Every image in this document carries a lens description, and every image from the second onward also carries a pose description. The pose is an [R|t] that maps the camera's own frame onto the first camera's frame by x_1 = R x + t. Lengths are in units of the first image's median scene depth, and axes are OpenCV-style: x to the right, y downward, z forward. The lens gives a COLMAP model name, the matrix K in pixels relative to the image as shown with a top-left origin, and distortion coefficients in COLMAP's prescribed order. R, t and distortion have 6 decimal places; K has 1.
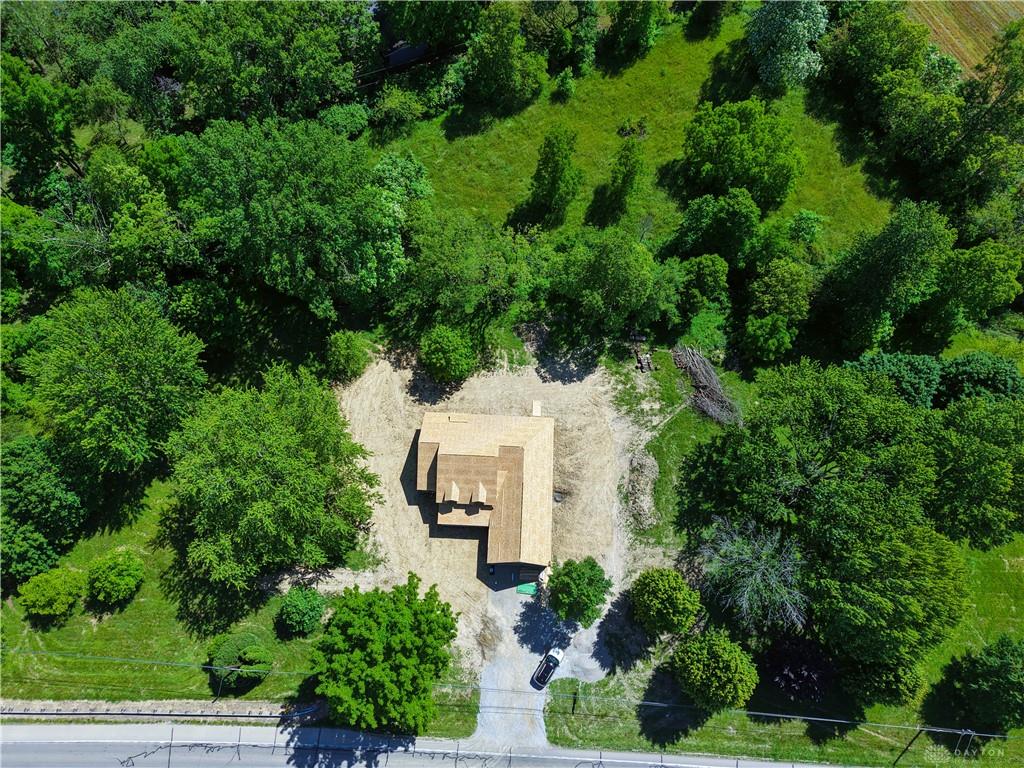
lens RADIAL K [[721.2, 0, 510.2], [0, 721.2, 355.8], [0, 0, 1]] dist [0.038493, -0.102529]
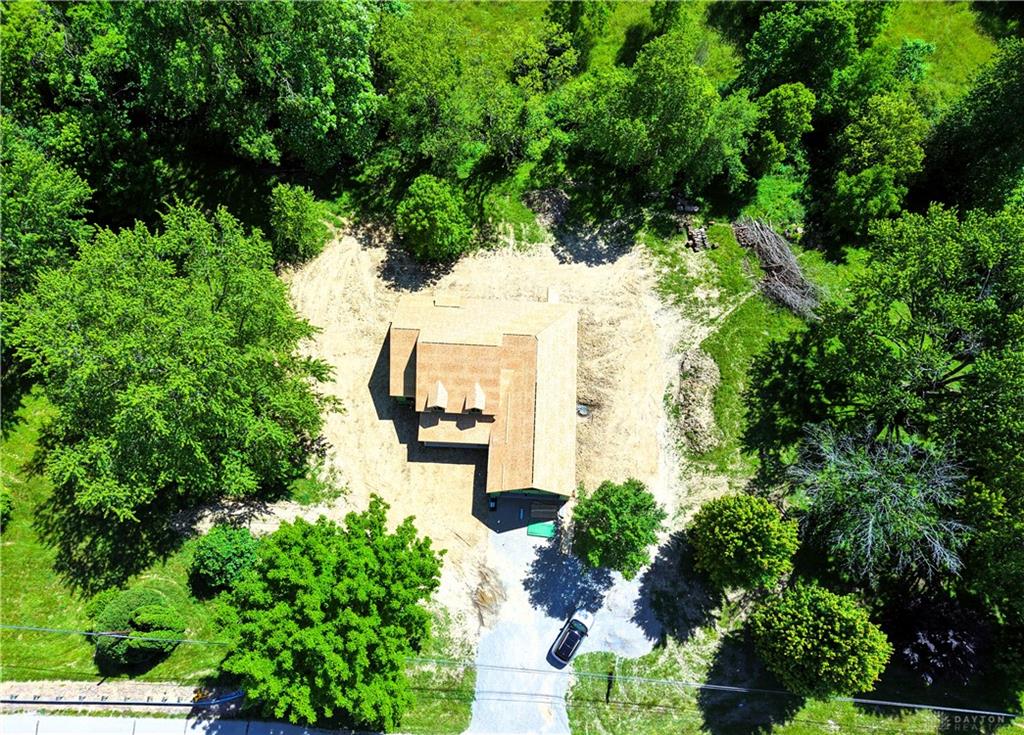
lens RADIAL K [[717.5, 0, 512.0], [0, 717.5, 367.5], [0, 0, 1]] dist [0.010010, -0.041388]
pose [[0.999998, 0.002020, 0.000694, -0.007059], [-0.002036, 0.999723, 0.023431, 0.142481], [-0.000646, -0.023432, 0.999725, 0.287423]]
